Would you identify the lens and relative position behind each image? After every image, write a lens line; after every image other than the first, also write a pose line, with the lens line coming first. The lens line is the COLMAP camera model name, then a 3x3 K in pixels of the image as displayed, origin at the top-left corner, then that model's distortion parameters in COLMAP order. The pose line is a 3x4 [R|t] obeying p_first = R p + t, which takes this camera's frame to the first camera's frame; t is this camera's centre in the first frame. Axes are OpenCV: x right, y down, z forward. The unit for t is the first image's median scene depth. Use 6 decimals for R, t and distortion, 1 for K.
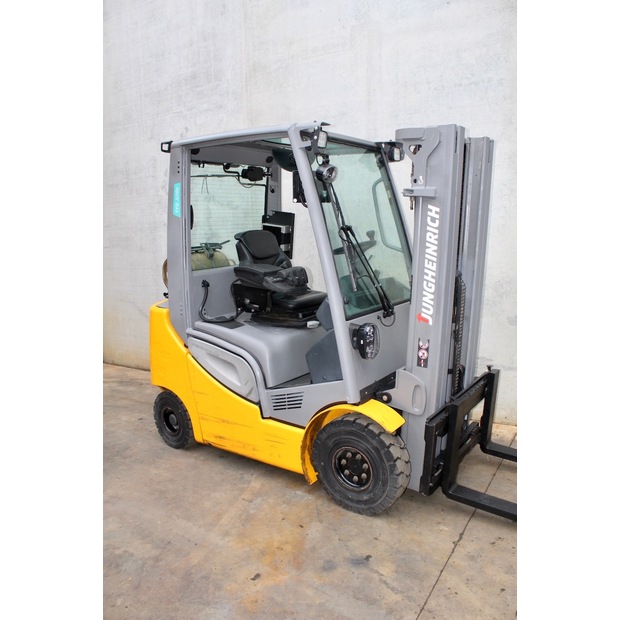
lens RADIAL K [[518.2, 0, 308.5], [0, 518.2, 312.6], [0, 0, 1]] dist [-0.171332, 0.151340]
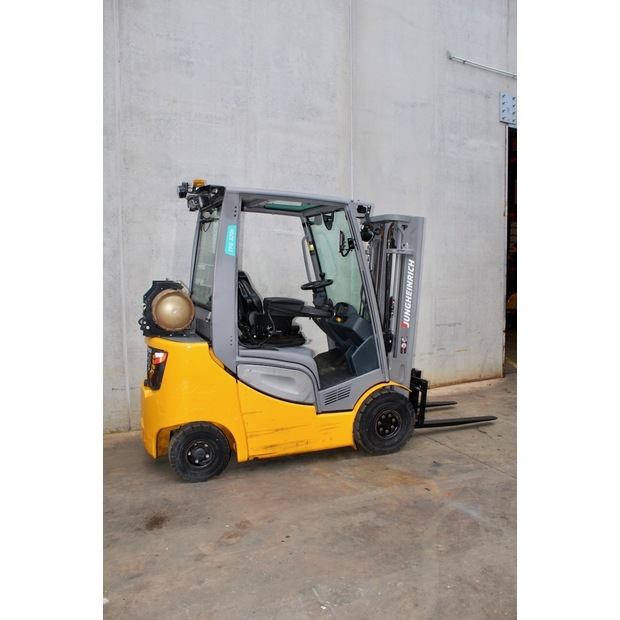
lens RADIAL K [[518.2, 0, 308.5], [0, 518.2, 312.6], [0, 0, 1]] dist [-0.171332, 0.151340]
pose [[0.516531, -0.040874, 0.855292, -1.046026], [0.116135, 0.992974, -0.022683, -0.019358], [-0.848356, 0.111046, 0.517649, 0.277068]]
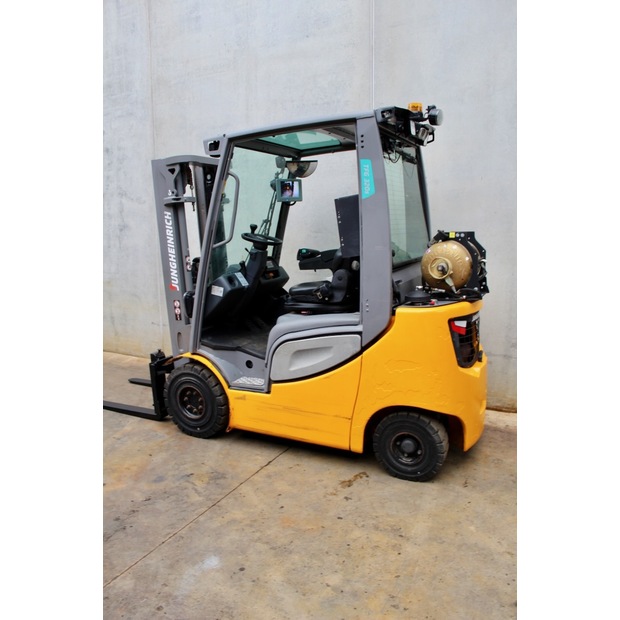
lens RADIAL K [[518.2, 0, 308.5], [0, 518.2, 312.6], [0, 0, 1]] dist [-0.171332, 0.151340]
pose [[0.998114, 0.015026, 0.059526, 0.229029], [-0.015984, 0.999750, 0.015641, 0.025614], [-0.059276, -0.016563, 0.998104, -0.225591]]
